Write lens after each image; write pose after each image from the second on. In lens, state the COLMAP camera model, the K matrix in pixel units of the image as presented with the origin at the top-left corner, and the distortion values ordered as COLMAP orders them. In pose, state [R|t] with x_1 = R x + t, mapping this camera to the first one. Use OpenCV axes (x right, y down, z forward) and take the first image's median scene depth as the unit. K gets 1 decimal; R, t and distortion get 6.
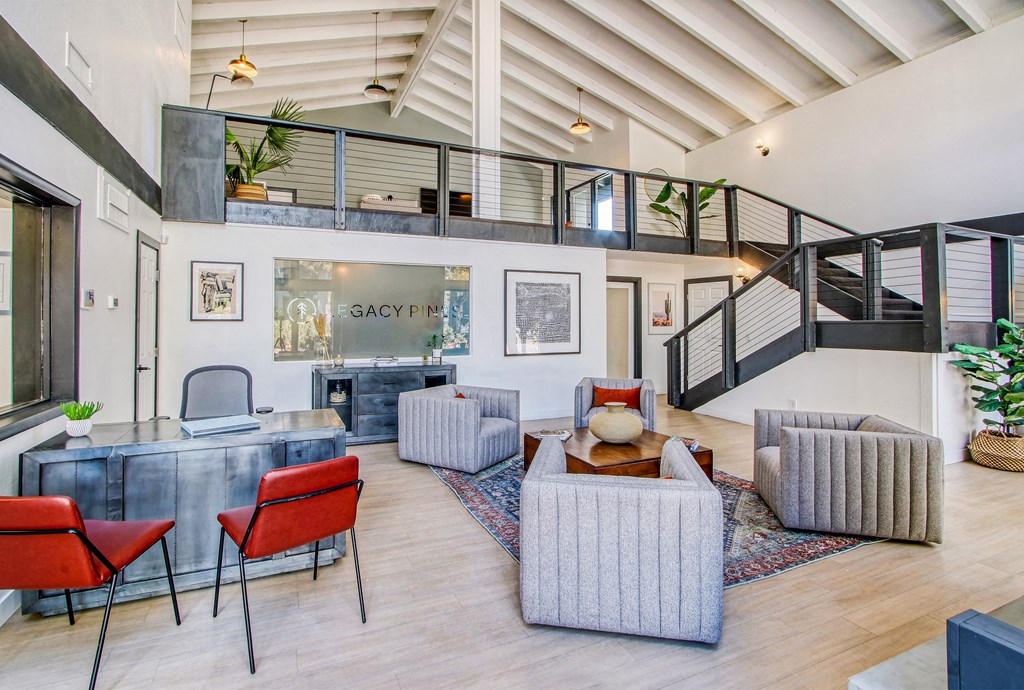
lens RADIAL K [[503.8, 0, 512.8], [0, 503.8, 318.3], [0, 0, 1]] dist [-0.000018, -0.000018]
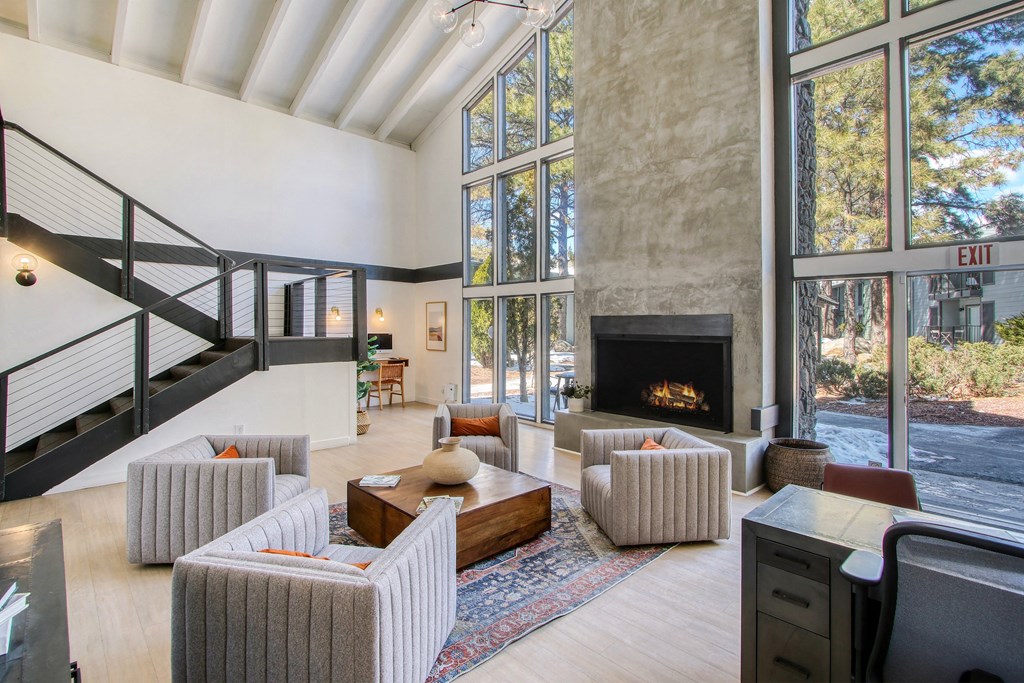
lens RADIAL K [[483.3, 0, 509.2], [0, 483.3, 329.1], [0, 0, 1]] dist [-0.008389, 0.001007]
pose [[-0.324405, -0.006388, 0.945897, -0.654178], [-0.008709, 0.999955, 0.003766, -0.033854], [-0.945878, -0.007017, -0.324446, 1.191180]]
